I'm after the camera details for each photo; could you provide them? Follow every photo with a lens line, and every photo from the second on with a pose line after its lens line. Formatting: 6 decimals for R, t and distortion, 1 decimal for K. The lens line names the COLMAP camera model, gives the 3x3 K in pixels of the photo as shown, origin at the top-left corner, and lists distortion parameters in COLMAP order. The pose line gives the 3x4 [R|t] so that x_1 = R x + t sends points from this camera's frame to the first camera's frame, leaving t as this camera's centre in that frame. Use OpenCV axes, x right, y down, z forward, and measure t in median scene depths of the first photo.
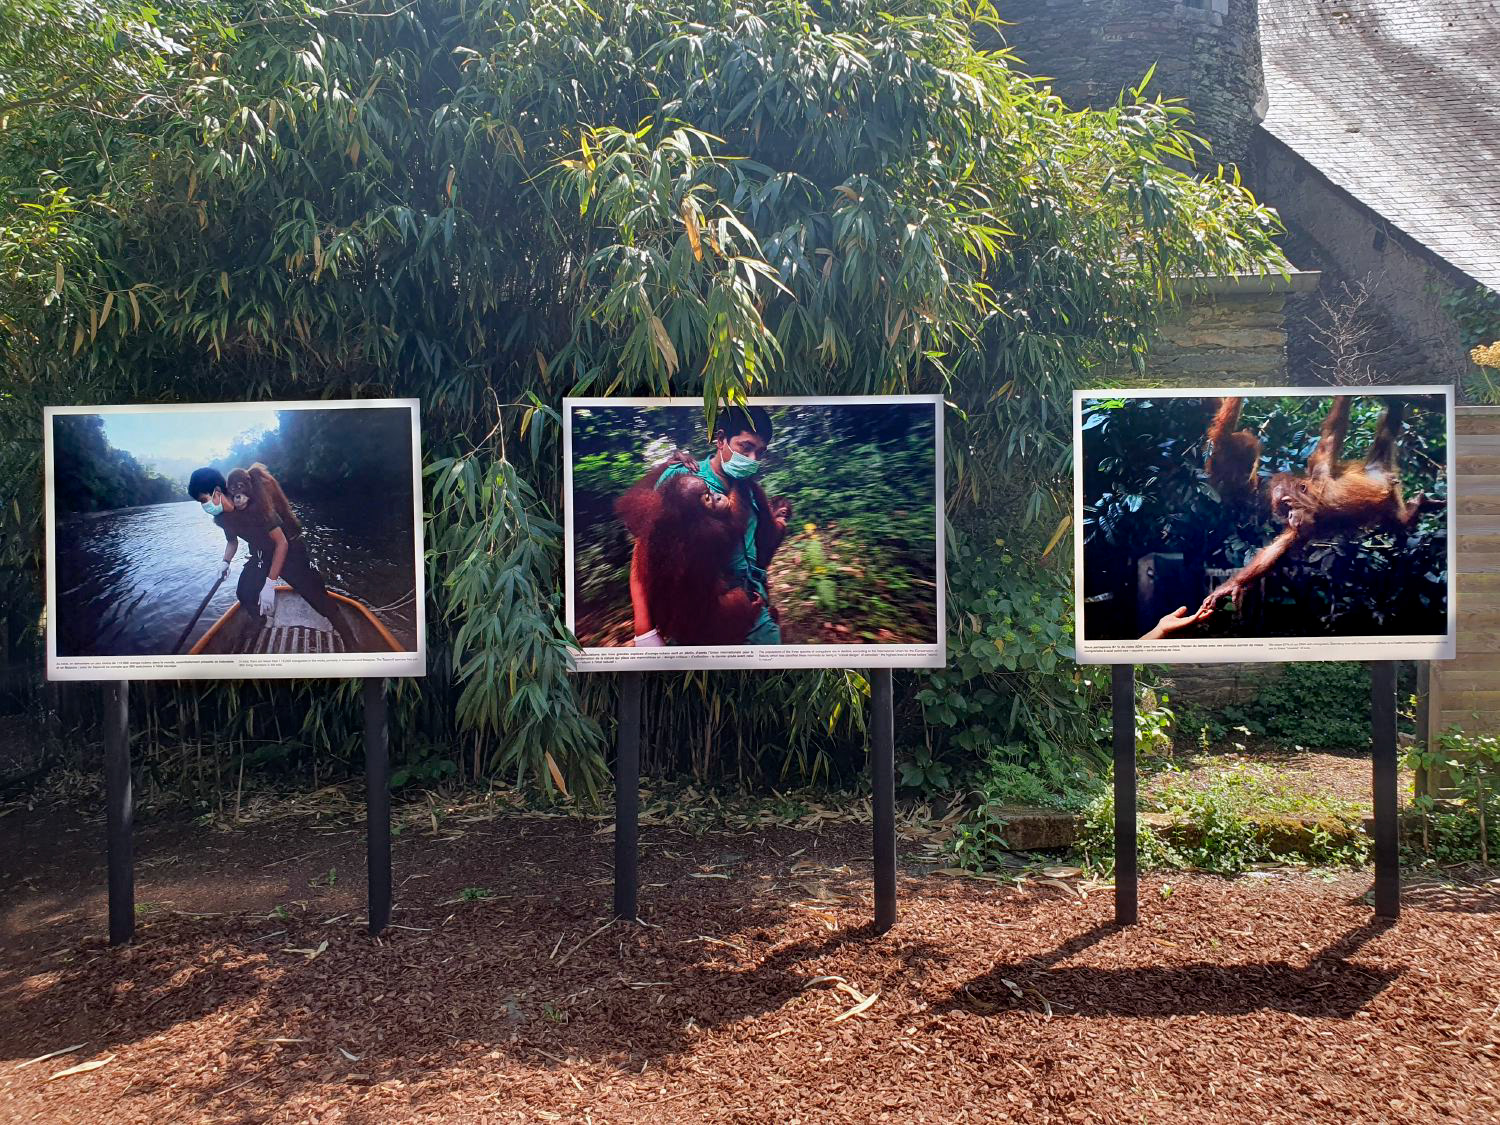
lens RADIAL K [[1132.9, 0, 749.0], [0, 1132.9, 555.5], [0, 0, 1]] dist [0.005059, 0.011567]
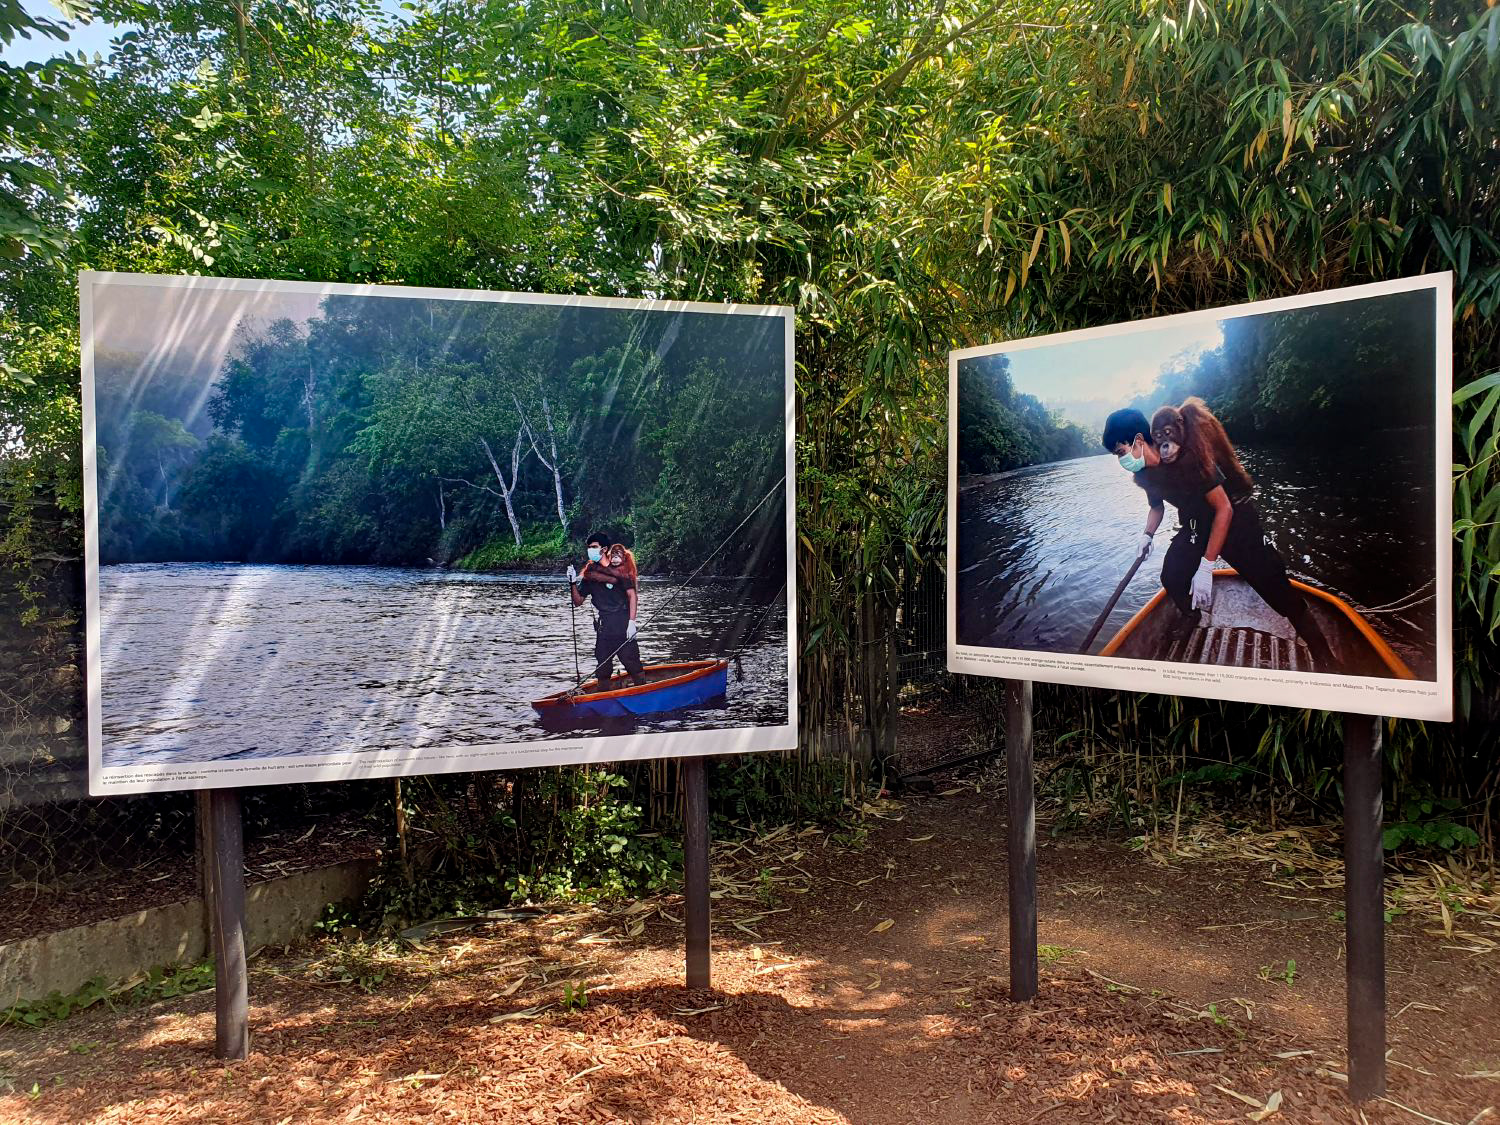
lens RADIAL K [[1132.9, 0, 749.0], [0, 1132.9, 555.5], [0, 0, 1]] dist [0.005059, 0.011567]
pose [[0.693302, 0.018518, -0.720409, -0.106371], [-0.013158, 0.999828, 0.013038, 0.012683], [0.720527, 0.000440, 0.693427, 0.294173]]
